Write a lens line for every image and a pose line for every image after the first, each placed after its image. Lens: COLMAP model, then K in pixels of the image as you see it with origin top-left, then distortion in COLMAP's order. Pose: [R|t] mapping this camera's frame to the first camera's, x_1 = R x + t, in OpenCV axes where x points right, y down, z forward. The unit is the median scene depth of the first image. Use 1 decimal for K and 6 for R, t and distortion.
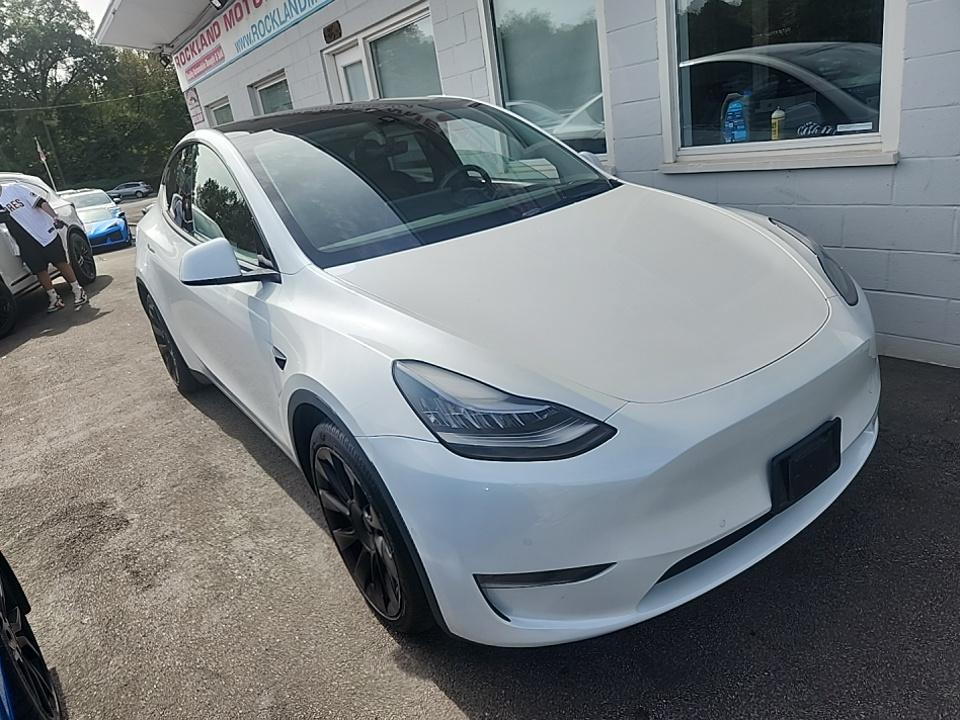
lens RADIAL K [[648.4, 0, 477.7], [0, 648.4, 356.1], [0, 0, 1]] dist [0.064419, -0.044577]
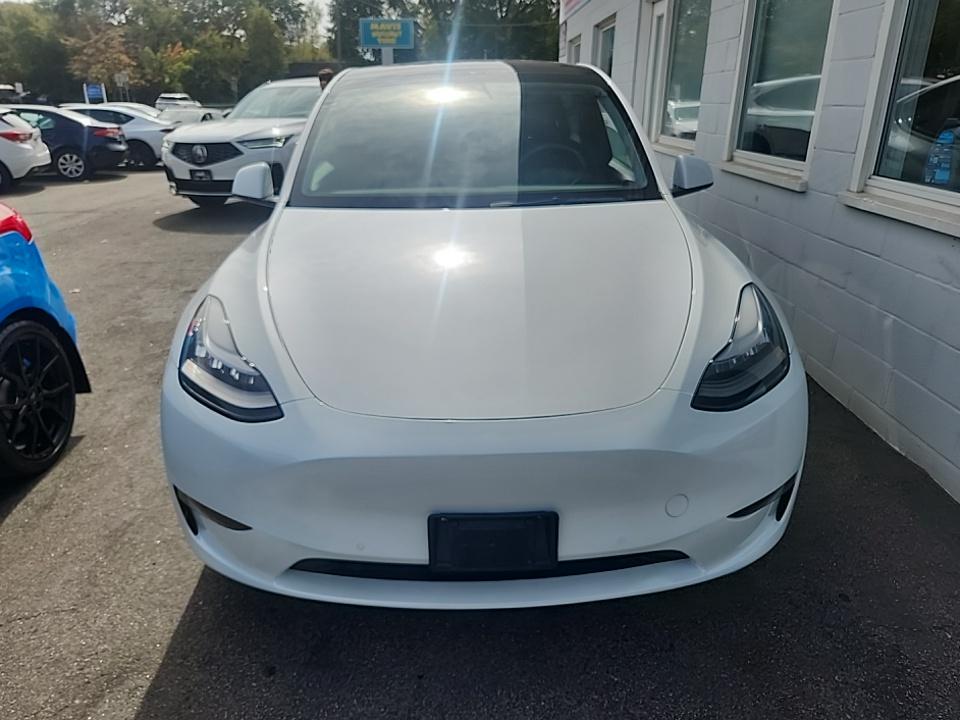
lens RADIAL K [[648.4, 0, 481.1], [0, 648.4, 361.4], [0, 0, 1]] dist [0.064419, -0.044577]
pose [[0.819930, 0.348025, -0.454525, 0.377604], [-0.307690, 0.937463, 0.162754, -0.099038], [0.482744, 0.006406, 0.875738, 0.091846]]
